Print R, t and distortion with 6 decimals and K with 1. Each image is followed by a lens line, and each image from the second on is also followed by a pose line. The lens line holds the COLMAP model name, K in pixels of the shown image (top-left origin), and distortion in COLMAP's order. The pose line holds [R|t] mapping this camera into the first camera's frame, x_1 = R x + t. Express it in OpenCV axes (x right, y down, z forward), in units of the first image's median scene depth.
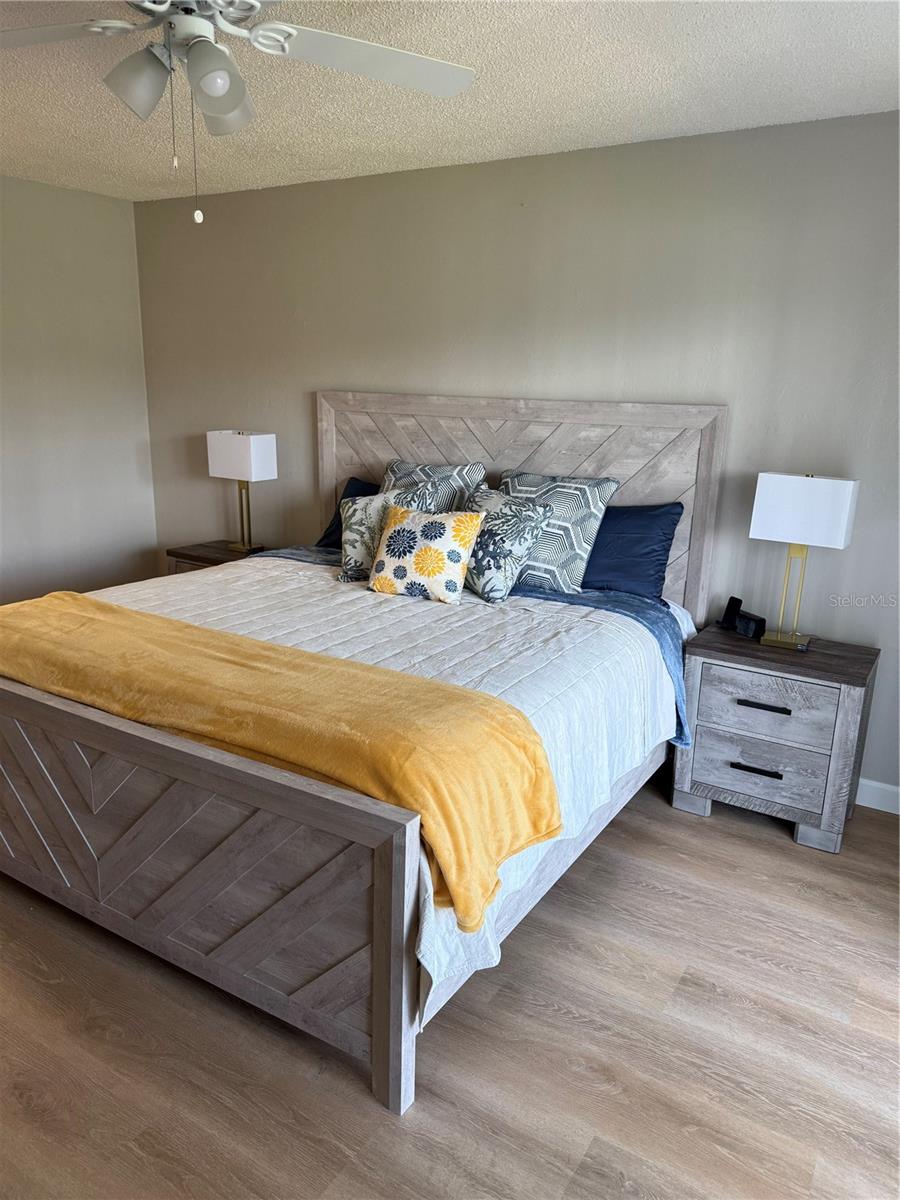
lens RADIAL K [[827.6, 0, 453.1], [0, 827.6, 609.2], [0, 0, 1]] dist [0.034209, -0.004450]
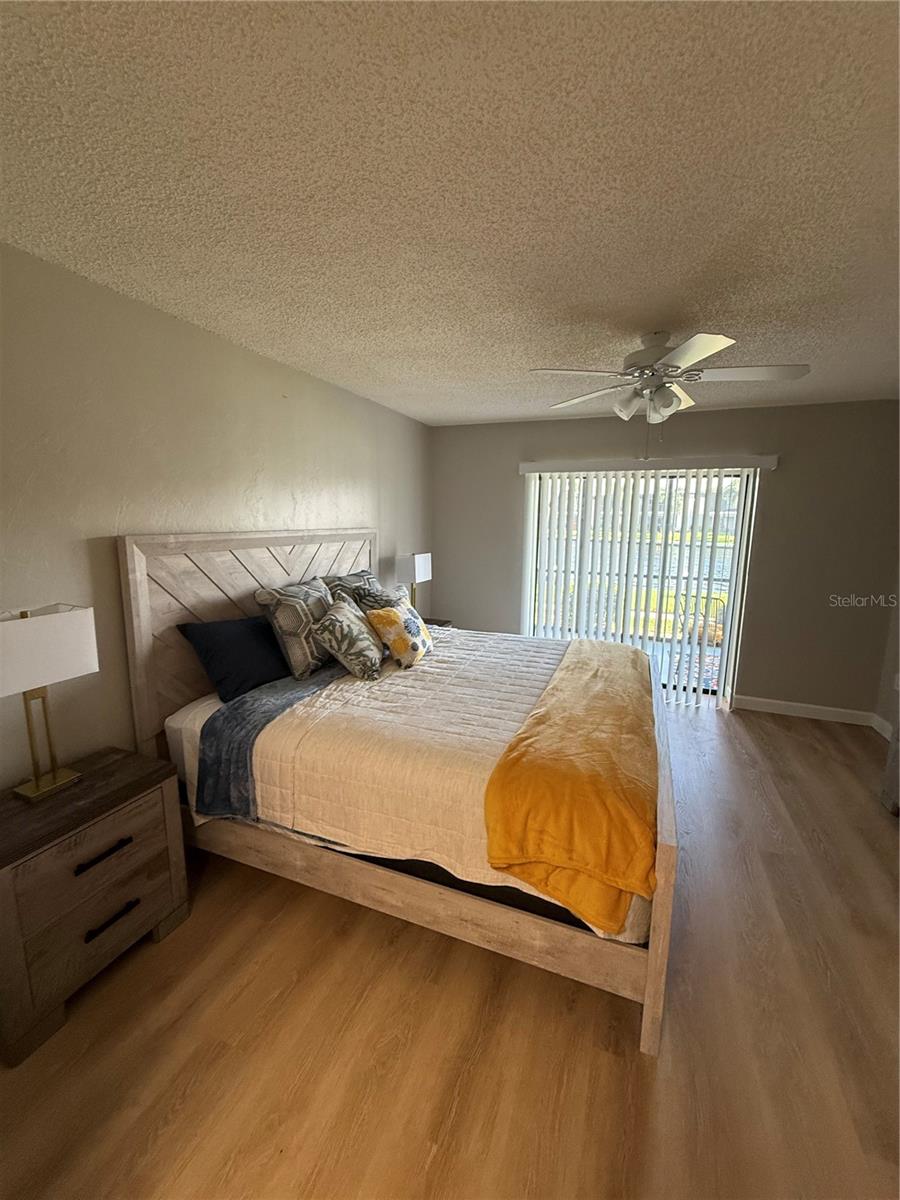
lens RADIAL K [[485.3, 0, 445.3], [0, 485.3, 597.5], [0, 0, 1]] dist [-0.003476, -0.000127]
pose [[-0.176483, -0.188312, 0.966122, -0.834796], [0.244475, 0.942386, 0.228344, -0.290270], [-0.953460, 0.276492, -0.120278, 0.948030]]
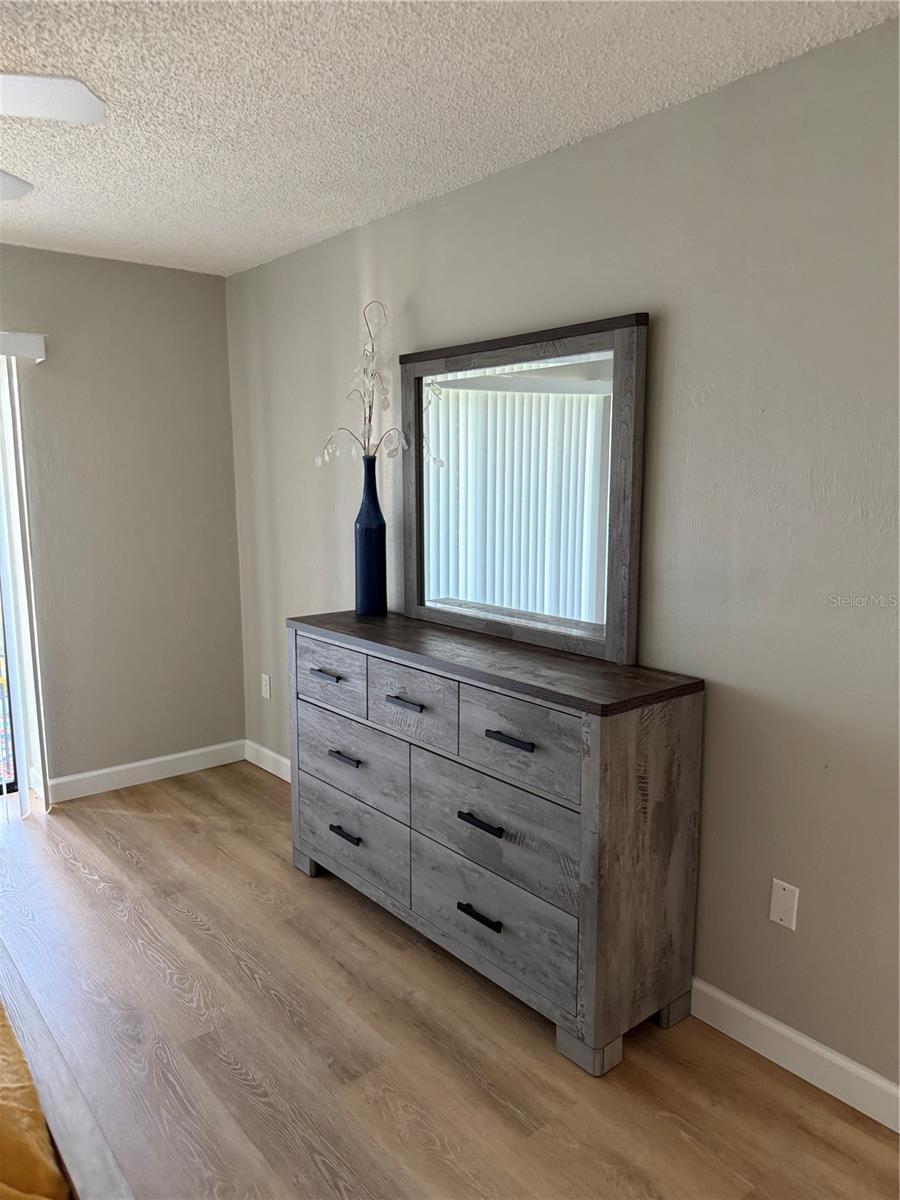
lens RADIAL K [[854.4, 0, 451.2], [0, 854.4, 603.8], [0, 0, 1]] dist [0.042833, -0.063408]
pose [[-0.948473, -0.069656, 0.309106, -0.716923], [0.066310, 0.910301, 0.408601, -0.266341], [-0.309841, 0.408044, -0.858778, 0.916138]]
